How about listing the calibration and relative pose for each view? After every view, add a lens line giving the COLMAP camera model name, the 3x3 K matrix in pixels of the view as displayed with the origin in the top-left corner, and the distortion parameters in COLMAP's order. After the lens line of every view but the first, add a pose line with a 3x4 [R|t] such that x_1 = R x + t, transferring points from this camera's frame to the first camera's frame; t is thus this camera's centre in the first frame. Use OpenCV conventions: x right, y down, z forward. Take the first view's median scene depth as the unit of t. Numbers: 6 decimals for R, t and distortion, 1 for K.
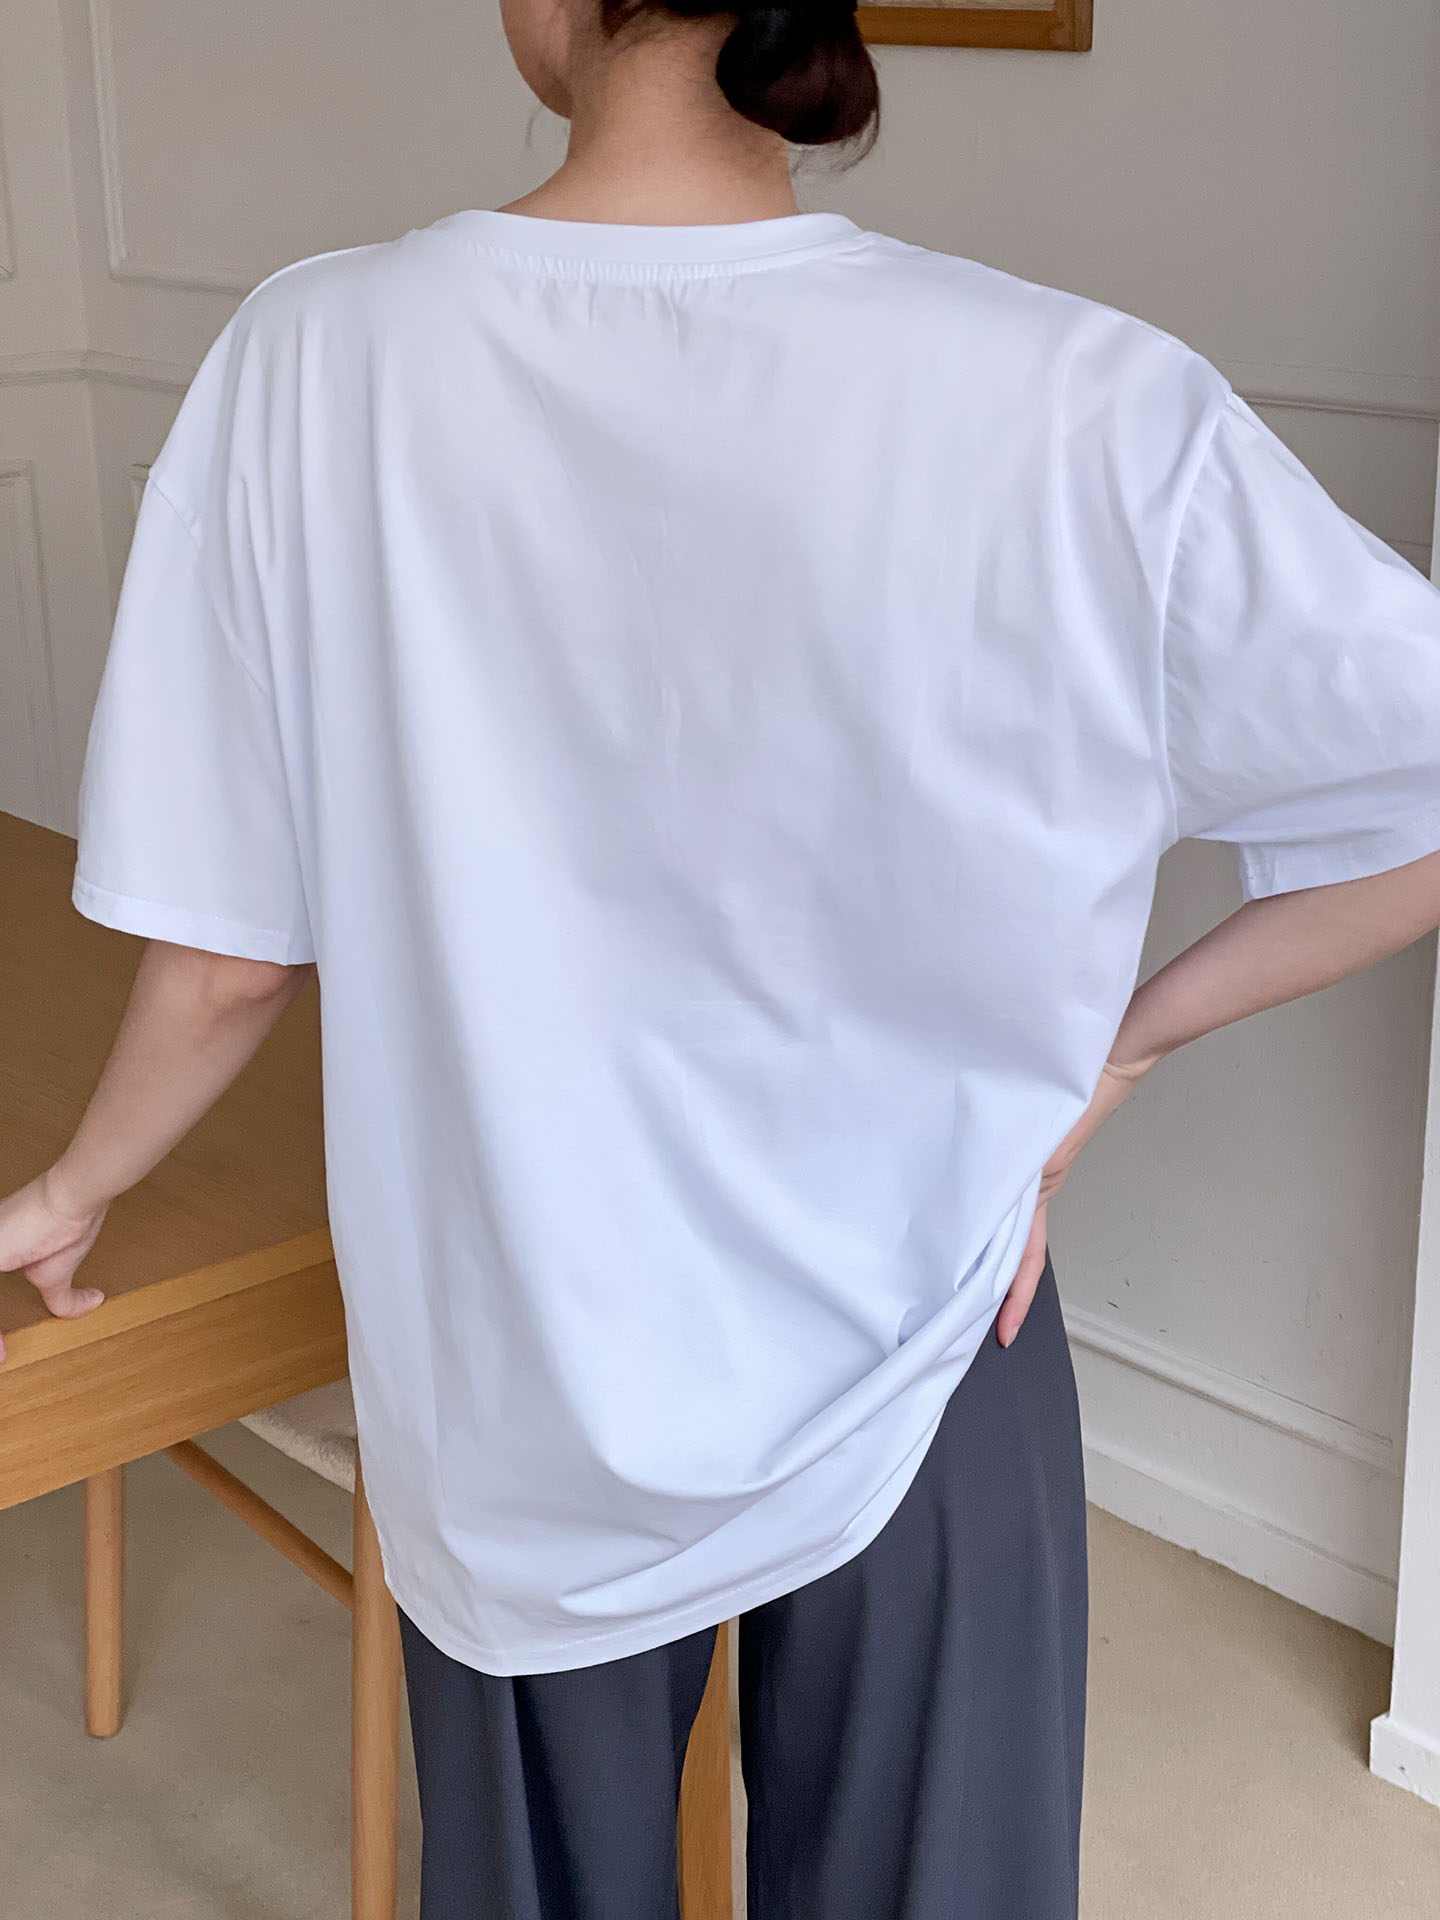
lens RADIAL K [[2896.2, 0, 730.5], [0, 2896.2, 955.0], [0, 0, 1]] dist [-0.014678, 0.058426]
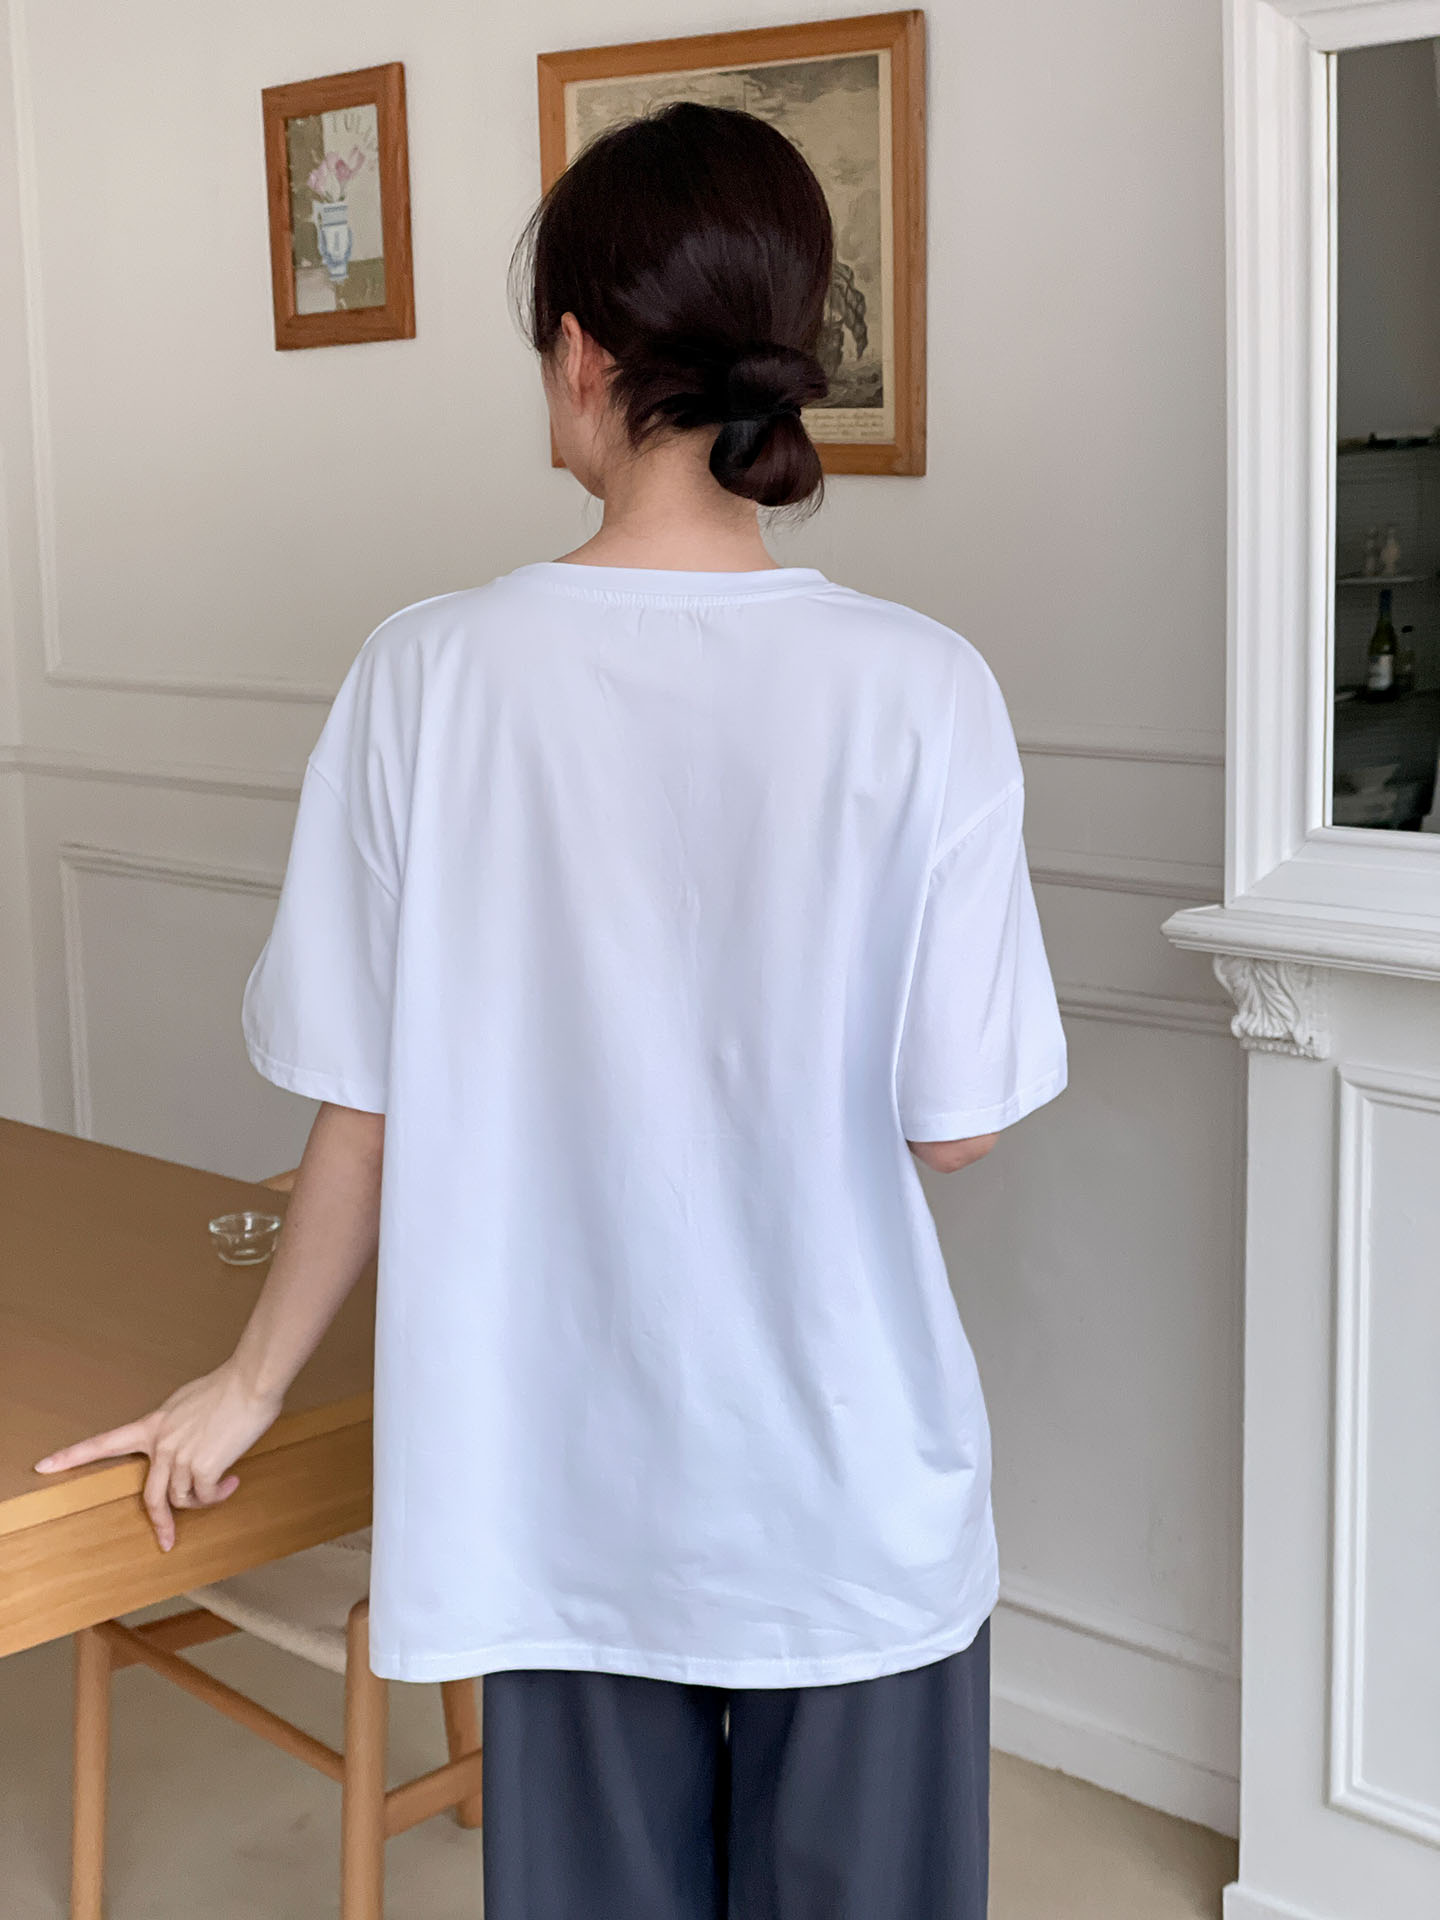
lens RADIAL K [[2896.2, 0, 730.5], [0, 2896.2, 955.0], [0, 0, 1]] dist [-0.014678, 0.058426]
pose [[0.997696, -0.012537, 0.066668, -0.042955], [0.022201, 0.988998, -0.146257, 0.063436], [-0.064101, 0.147400, 0.986998, -0.164711]]
